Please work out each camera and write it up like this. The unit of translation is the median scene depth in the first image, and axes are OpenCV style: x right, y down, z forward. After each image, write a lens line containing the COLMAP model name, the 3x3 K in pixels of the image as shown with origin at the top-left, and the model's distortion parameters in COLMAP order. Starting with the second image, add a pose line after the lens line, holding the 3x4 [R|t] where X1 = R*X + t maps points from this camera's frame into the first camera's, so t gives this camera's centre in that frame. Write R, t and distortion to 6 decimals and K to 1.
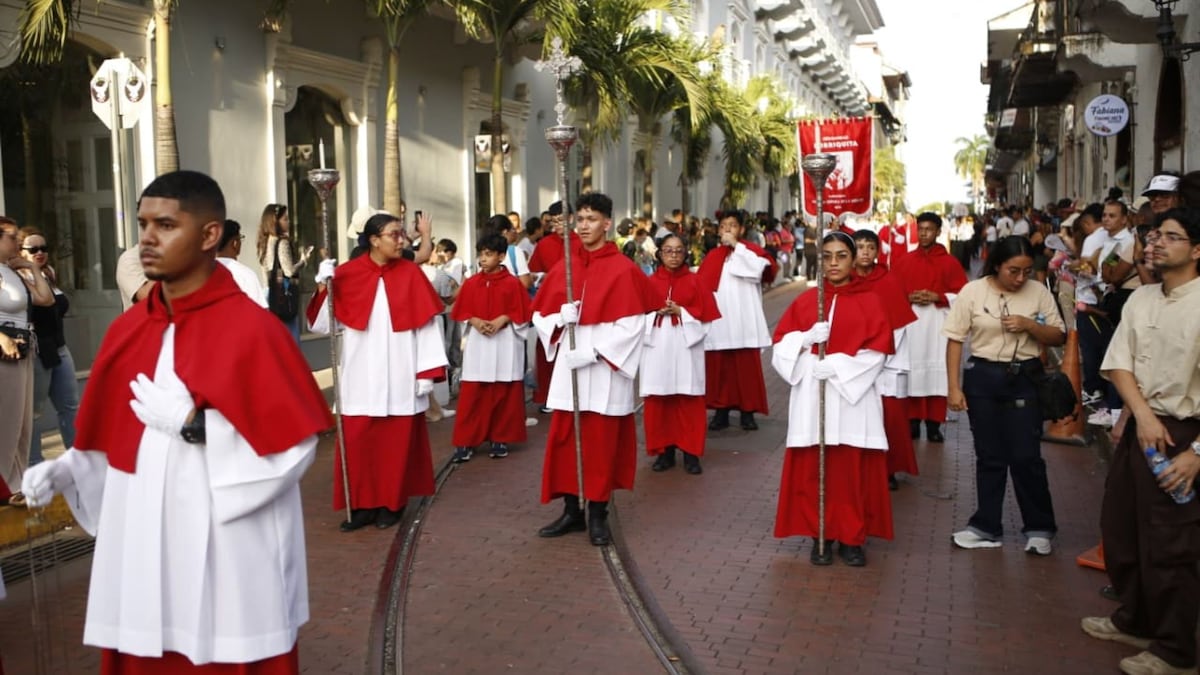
lens RADIAL K [[1141.7, 0, 600.0], [0, 1141.7, 337.5], [0, 0, 1]] dist [-0.088797, 0.106844]
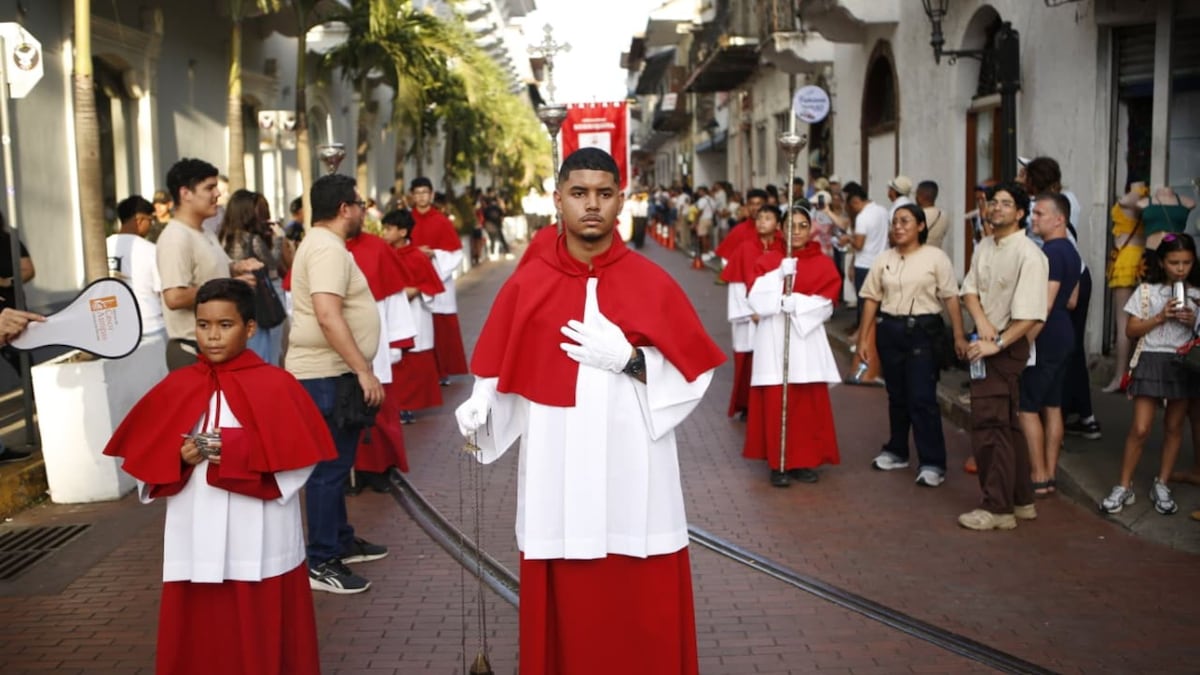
lens RADIAL K [[1141.7, 0, 600.0], [0, 1141.7, 337.5], [0, 0, 1]] dist [-0.088797, 0.106844]
pose [[0.949027, -0.036992, 0.313016, -0.145770], [0.031109, 0.999233, 0.023771, 0.004401], [-0.313655, -0.012822, 0.949450, -0.027793]]
